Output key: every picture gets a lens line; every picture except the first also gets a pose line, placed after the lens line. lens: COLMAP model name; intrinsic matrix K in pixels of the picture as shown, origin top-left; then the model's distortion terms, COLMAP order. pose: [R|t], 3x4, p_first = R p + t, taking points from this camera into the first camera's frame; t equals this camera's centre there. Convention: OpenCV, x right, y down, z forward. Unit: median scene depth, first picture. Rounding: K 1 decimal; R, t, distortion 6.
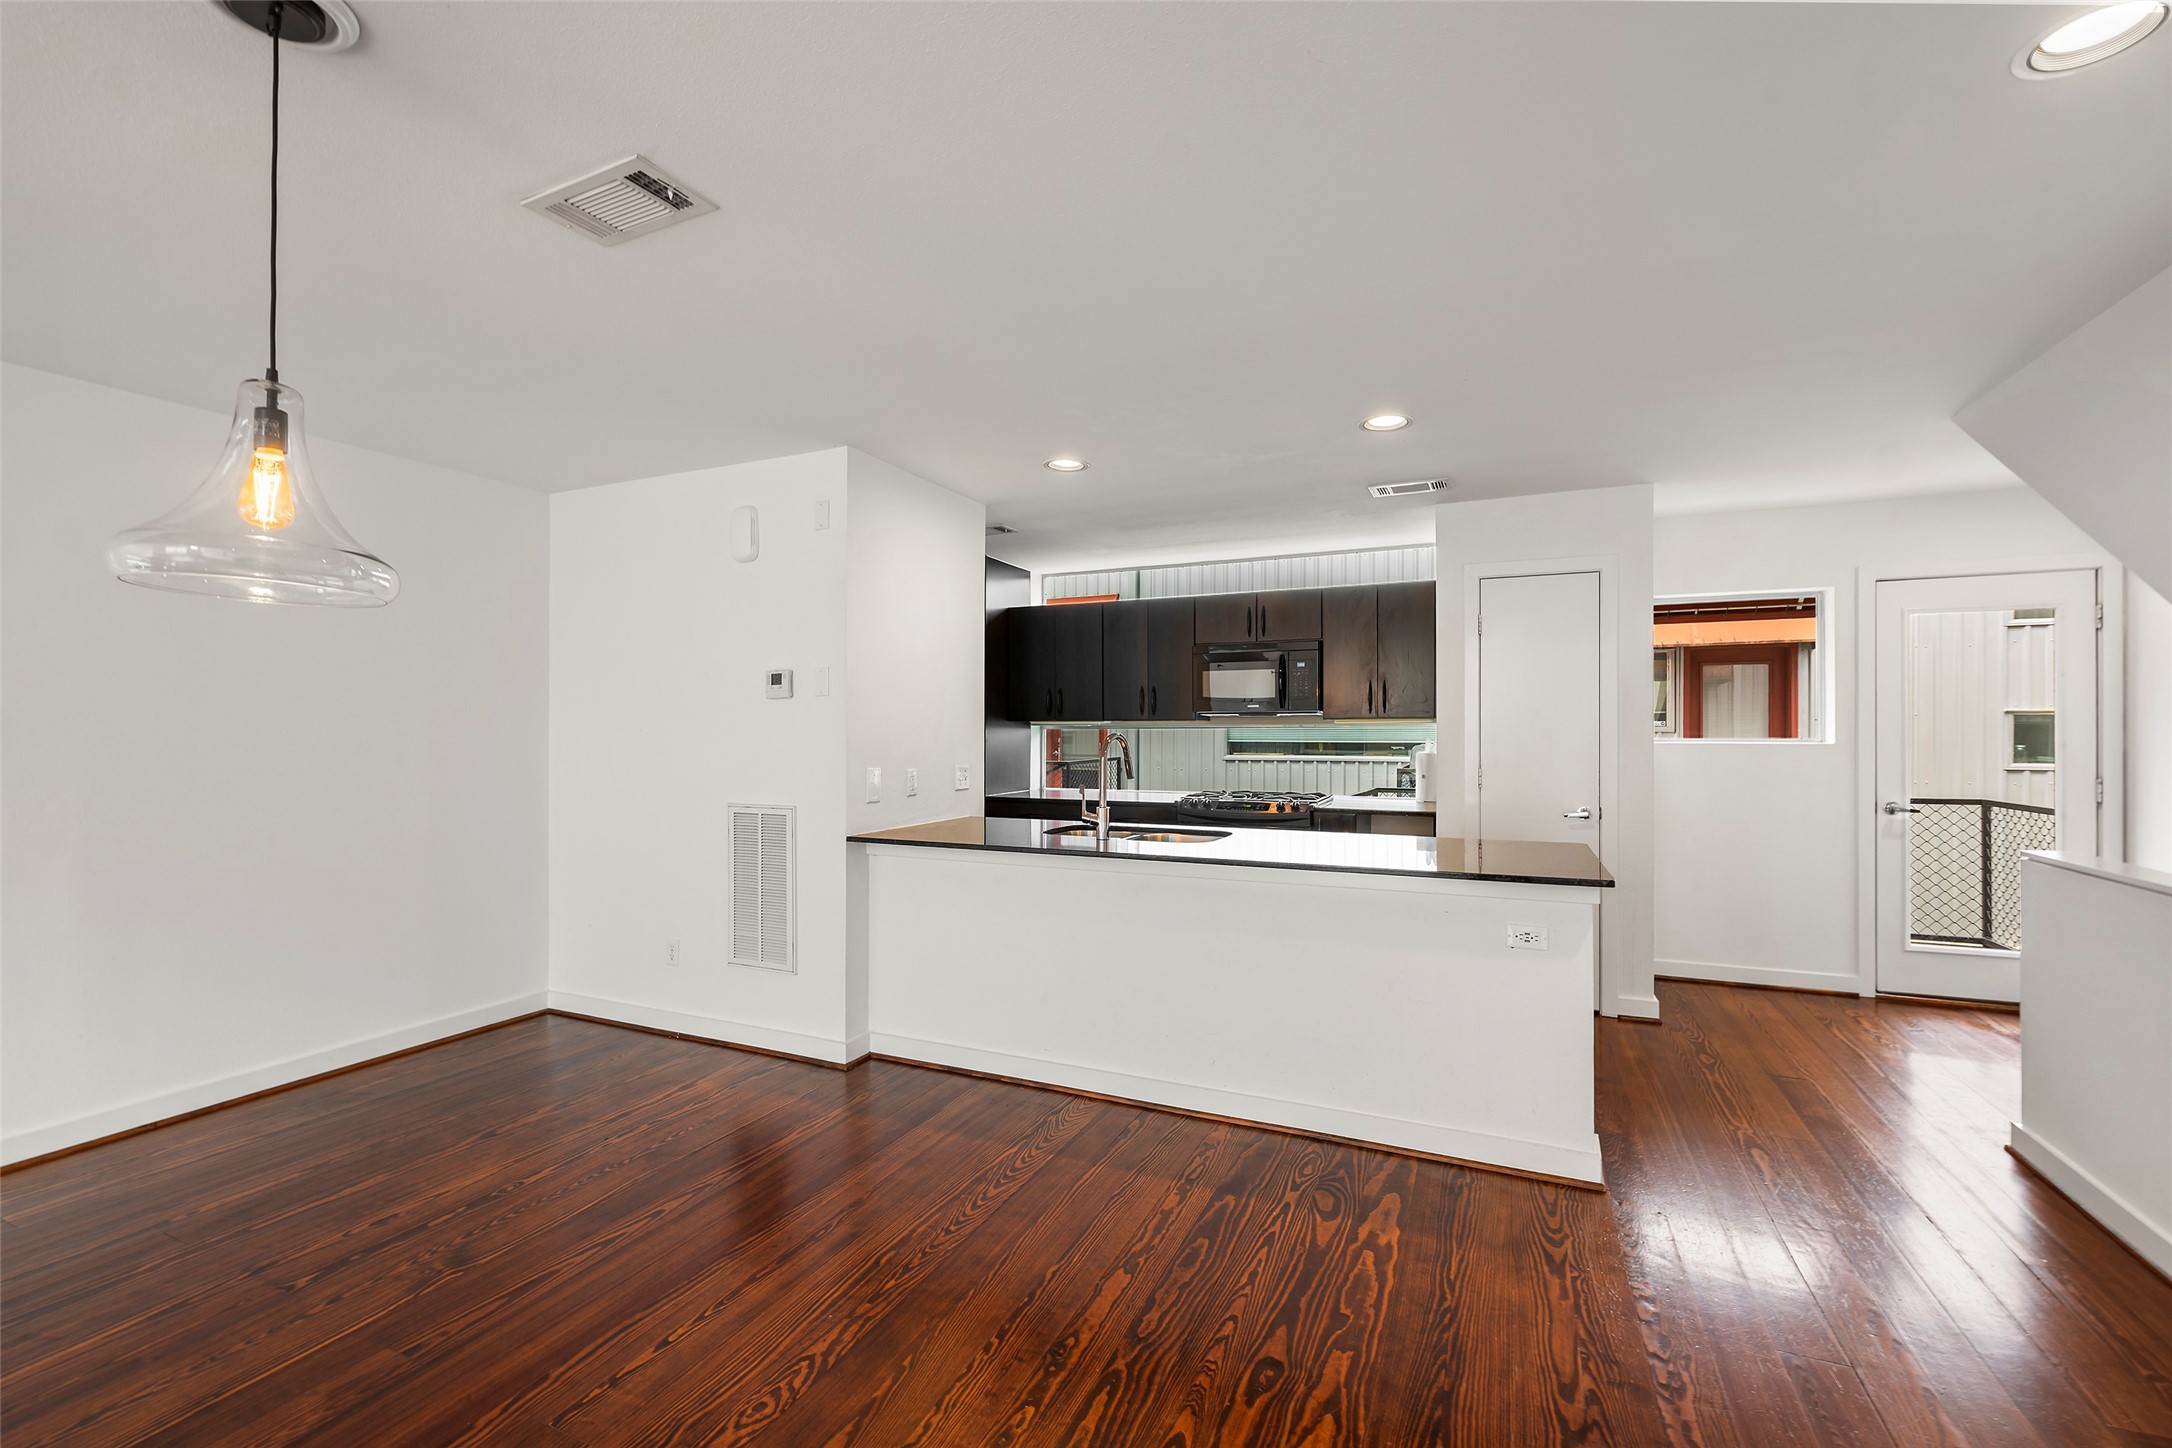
lens RADIAL K [[912.2, 0, 1086.0], [0, 912.2, 724.0], [0, 0, 1]] dist [-0.001430, -0.000082]
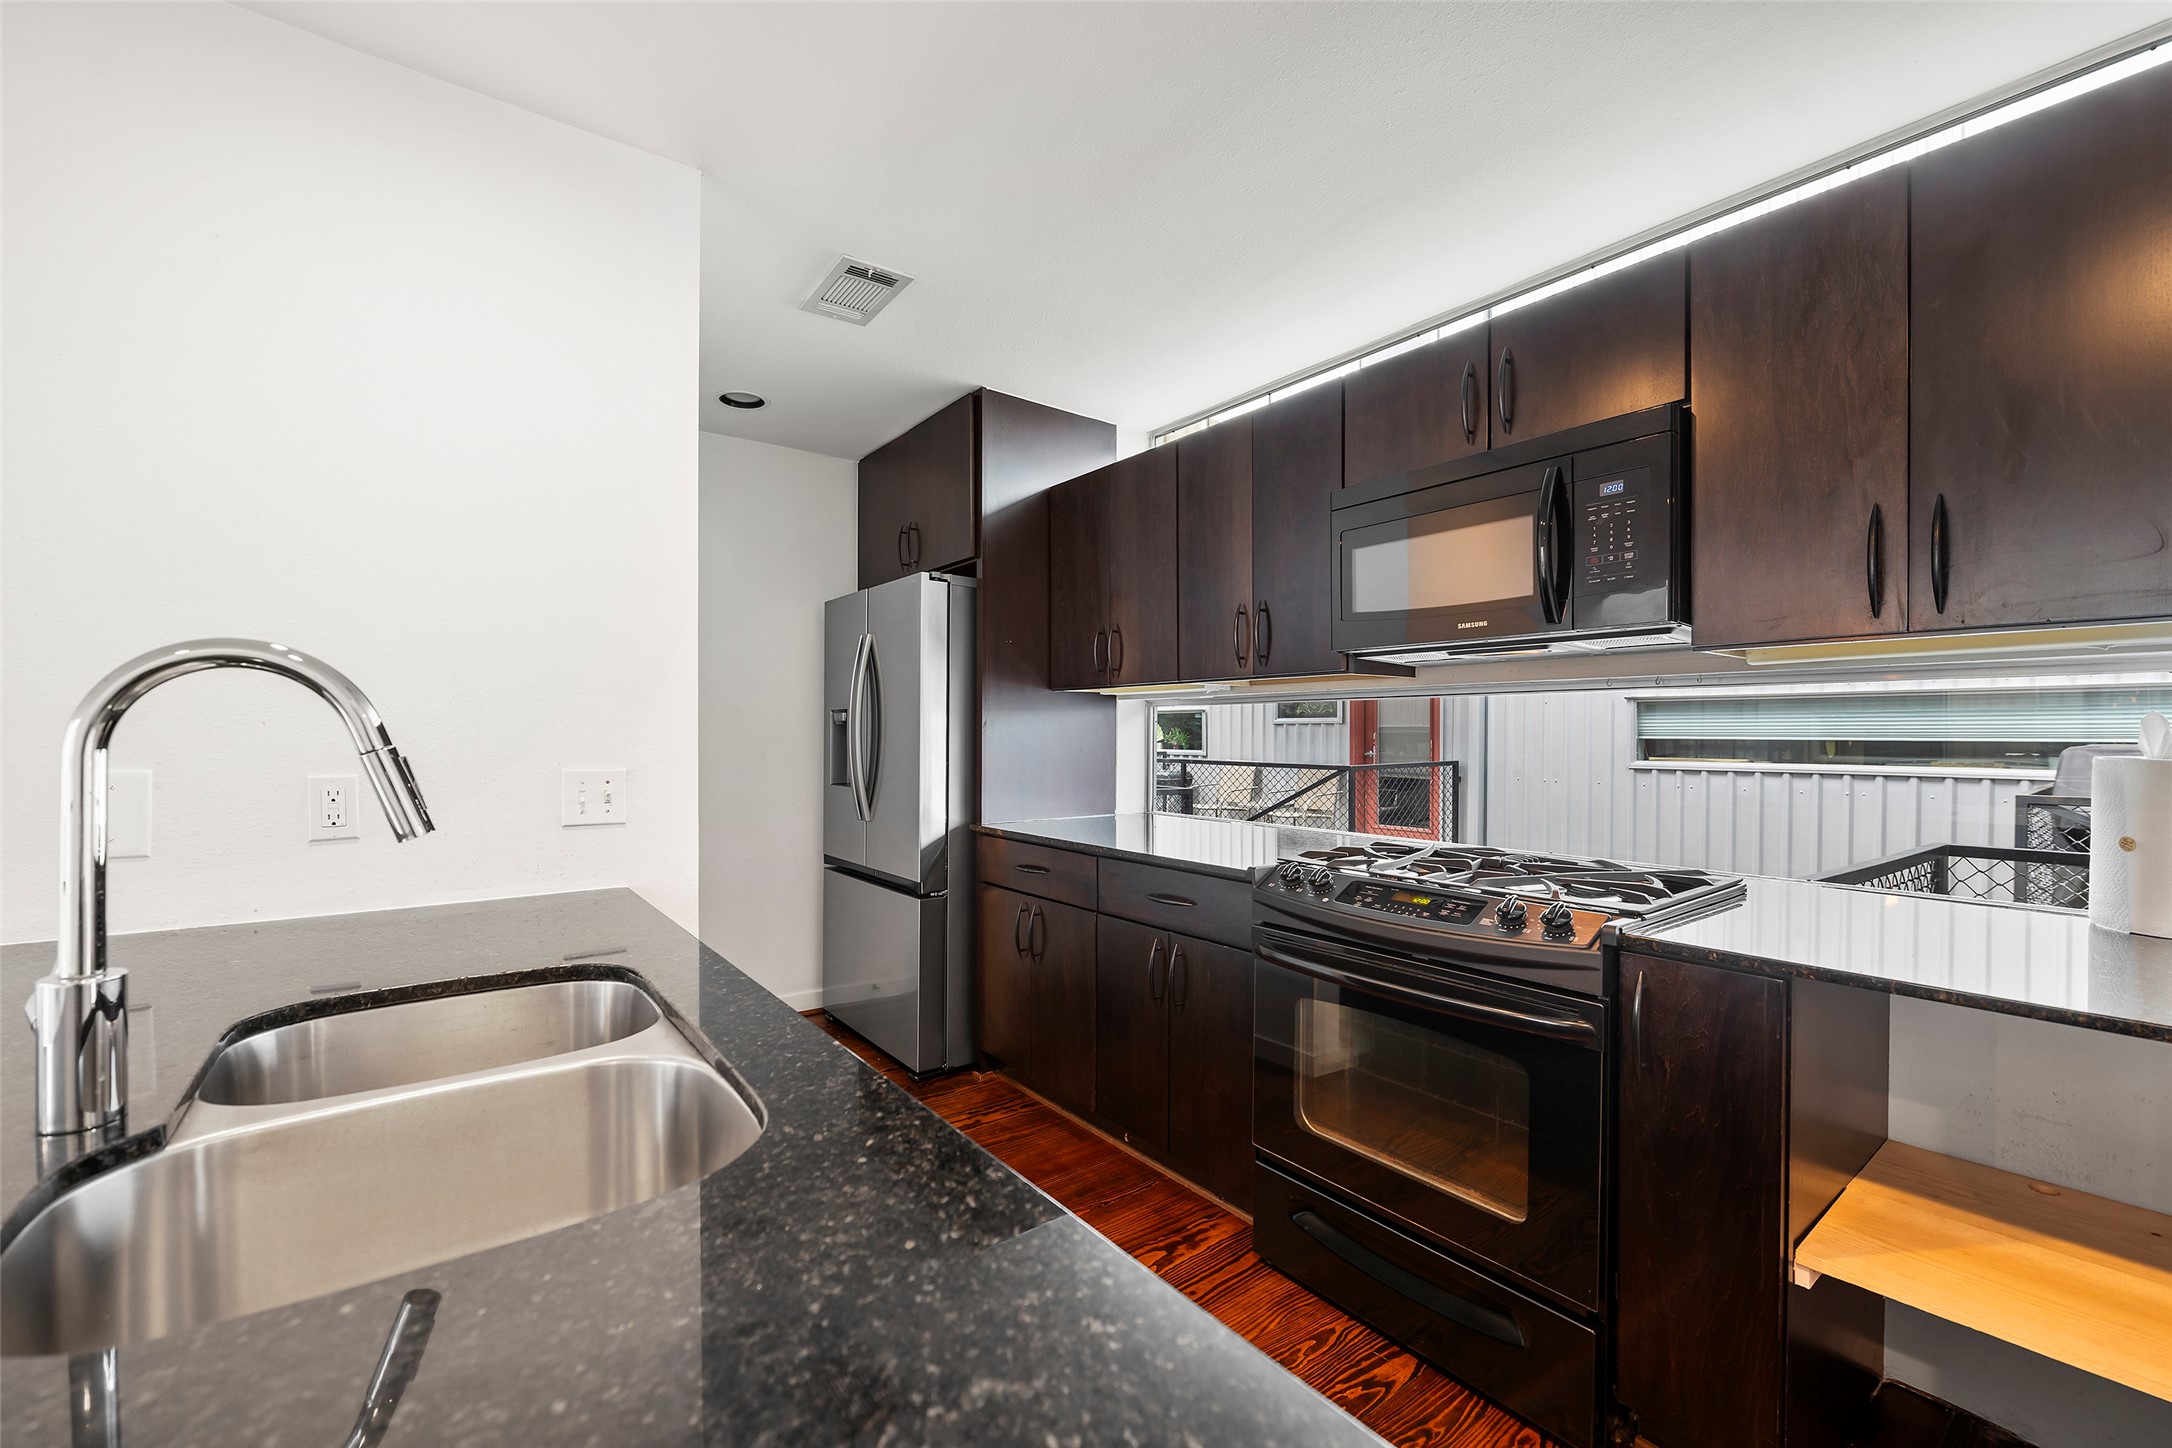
lens RADIAL K [[877.3, 0, 1086.9], [0, 877.3, 735.8], [0, 0, 1]] dist [-0.000943, -0.000283]
pose [[0.882420, 0.004444, -0.470442, 0.208975], [0.001039, 0.999935, 0.011394, 0.020074], [0.470461, -0.010543, 0.882358, 0.602637]]
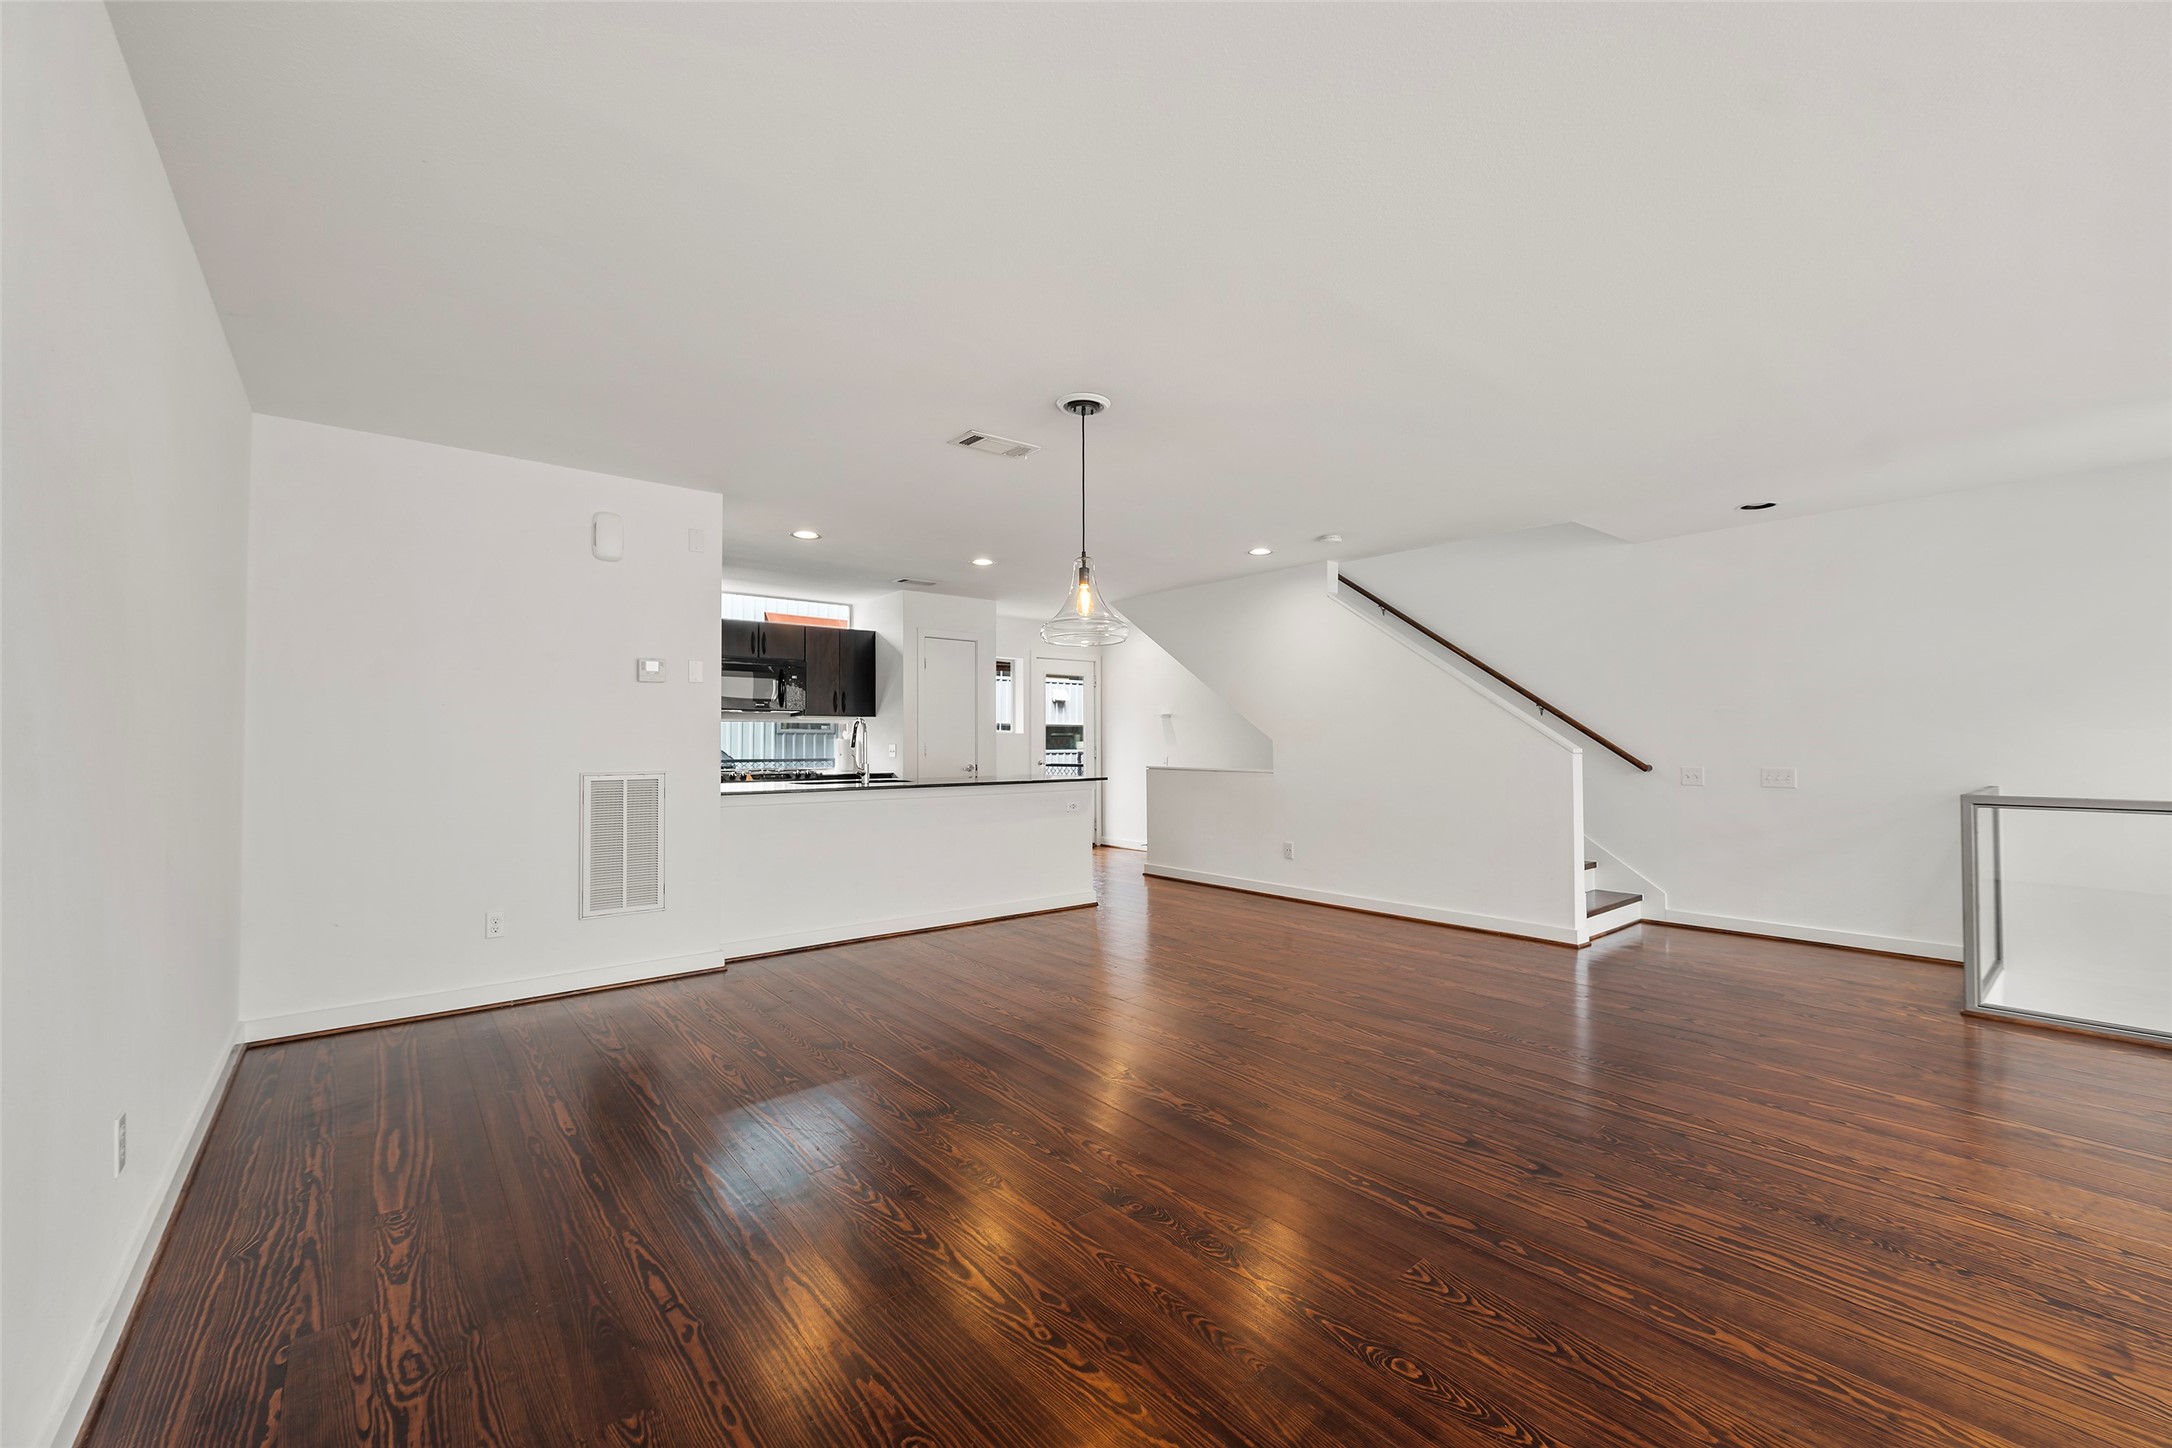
lens RADIAL K [[877.3, 0, 1086.9], [0, 877.3, 735.8], [0, 0, 1]] dist [-0.000943, -0.000283]
pose [[0.433778, 0.008644, 0.900978, -0.777859], [-0.006762, 0.999957, -0.006338, 0.031381], [-0.900994, -0.003343, 0.433818, -0.008642]]
